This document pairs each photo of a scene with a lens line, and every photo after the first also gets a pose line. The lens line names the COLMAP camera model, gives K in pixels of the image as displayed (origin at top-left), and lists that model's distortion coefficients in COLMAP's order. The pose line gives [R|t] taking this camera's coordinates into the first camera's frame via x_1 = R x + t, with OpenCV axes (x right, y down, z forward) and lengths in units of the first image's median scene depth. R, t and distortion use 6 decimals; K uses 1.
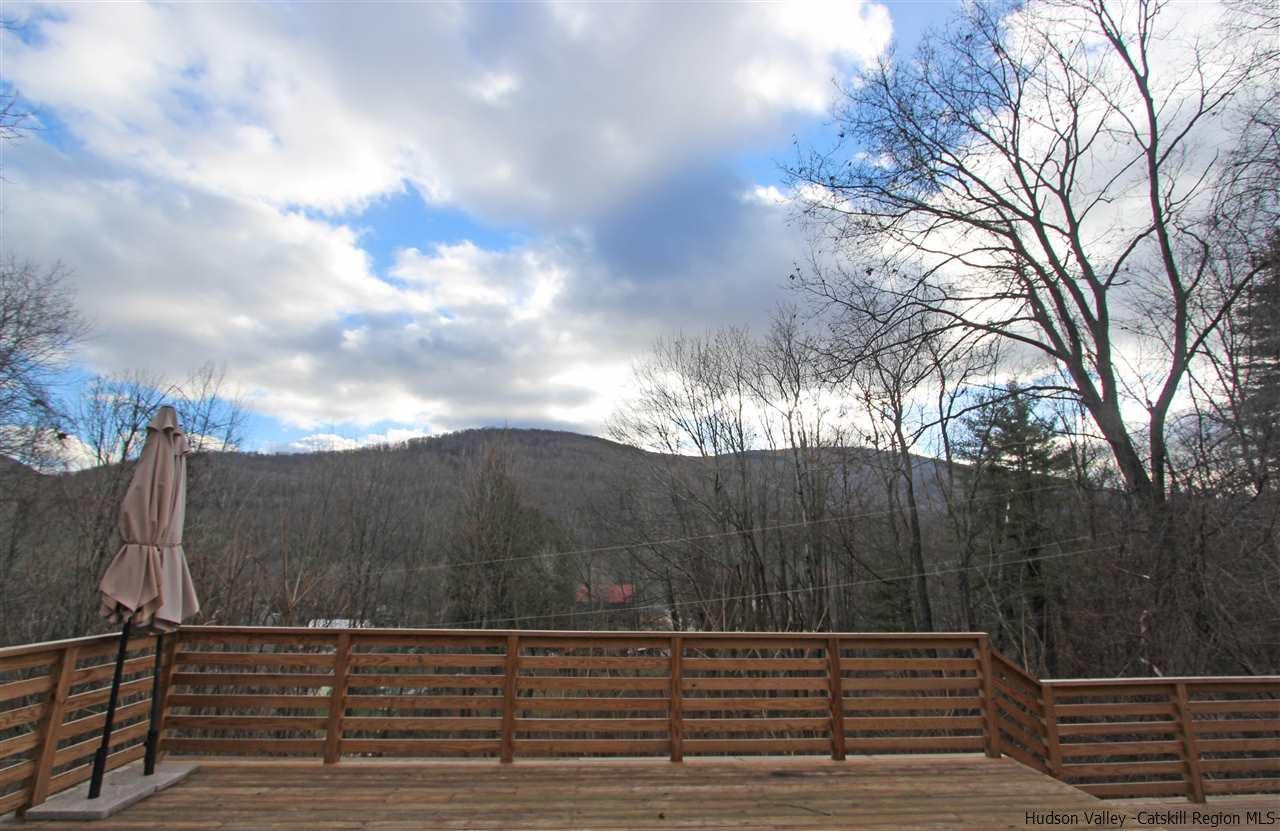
lens RADIAL K [[608.4, 0, 641.9], [0, 608.4, 415.6], [0, 0, 1]] dist [-0.006162, -0.000490]
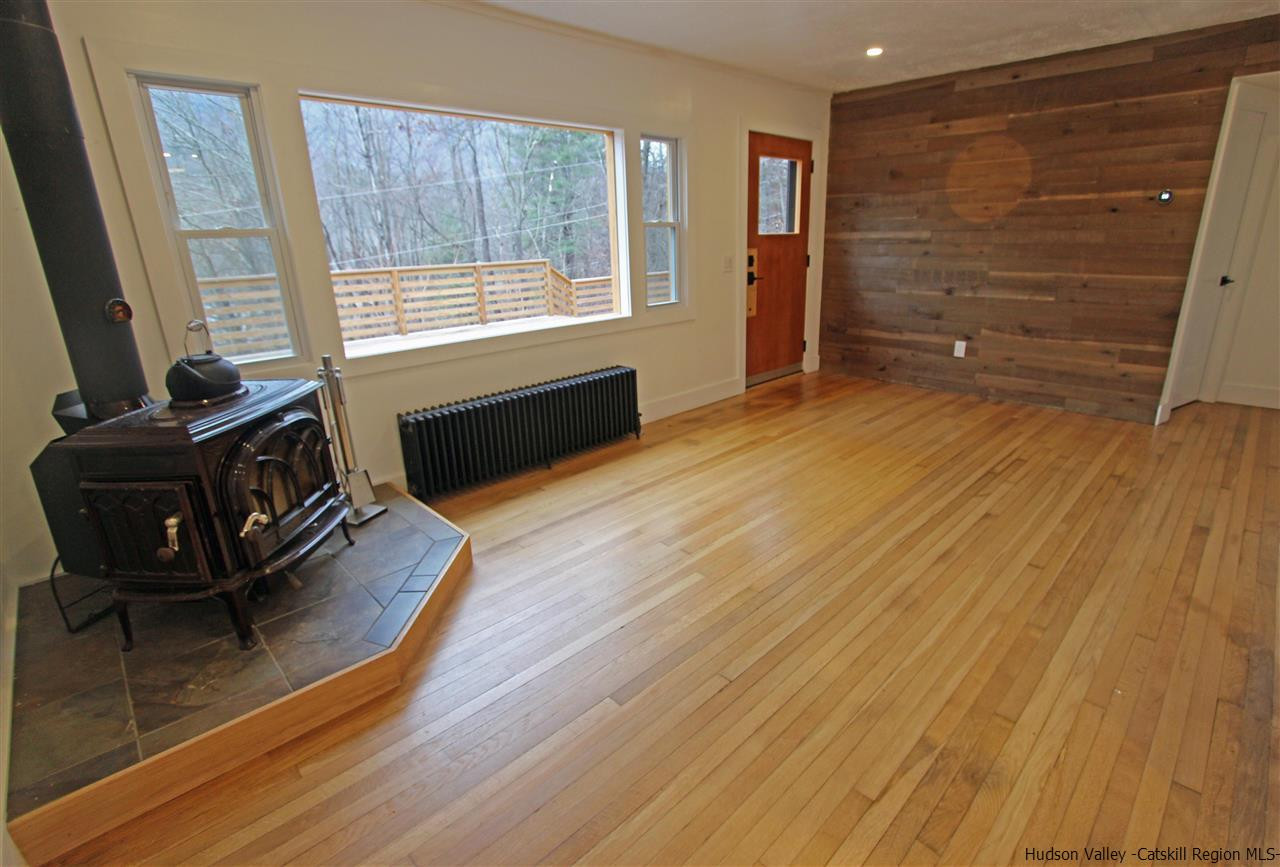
lens RADIAL K [[605.2, 0, 644.7], [0, 605.2, 428.0], [0, 0, 1]] dist [-0.002047, -0.000076]
pose [[0.776236, -0.221686, 0.590180, -0.069918], [-0.122252, 0.865439, 0.485871, -0.024045], [-0.618475, -0.449301, 0.644684, -0.104595]]
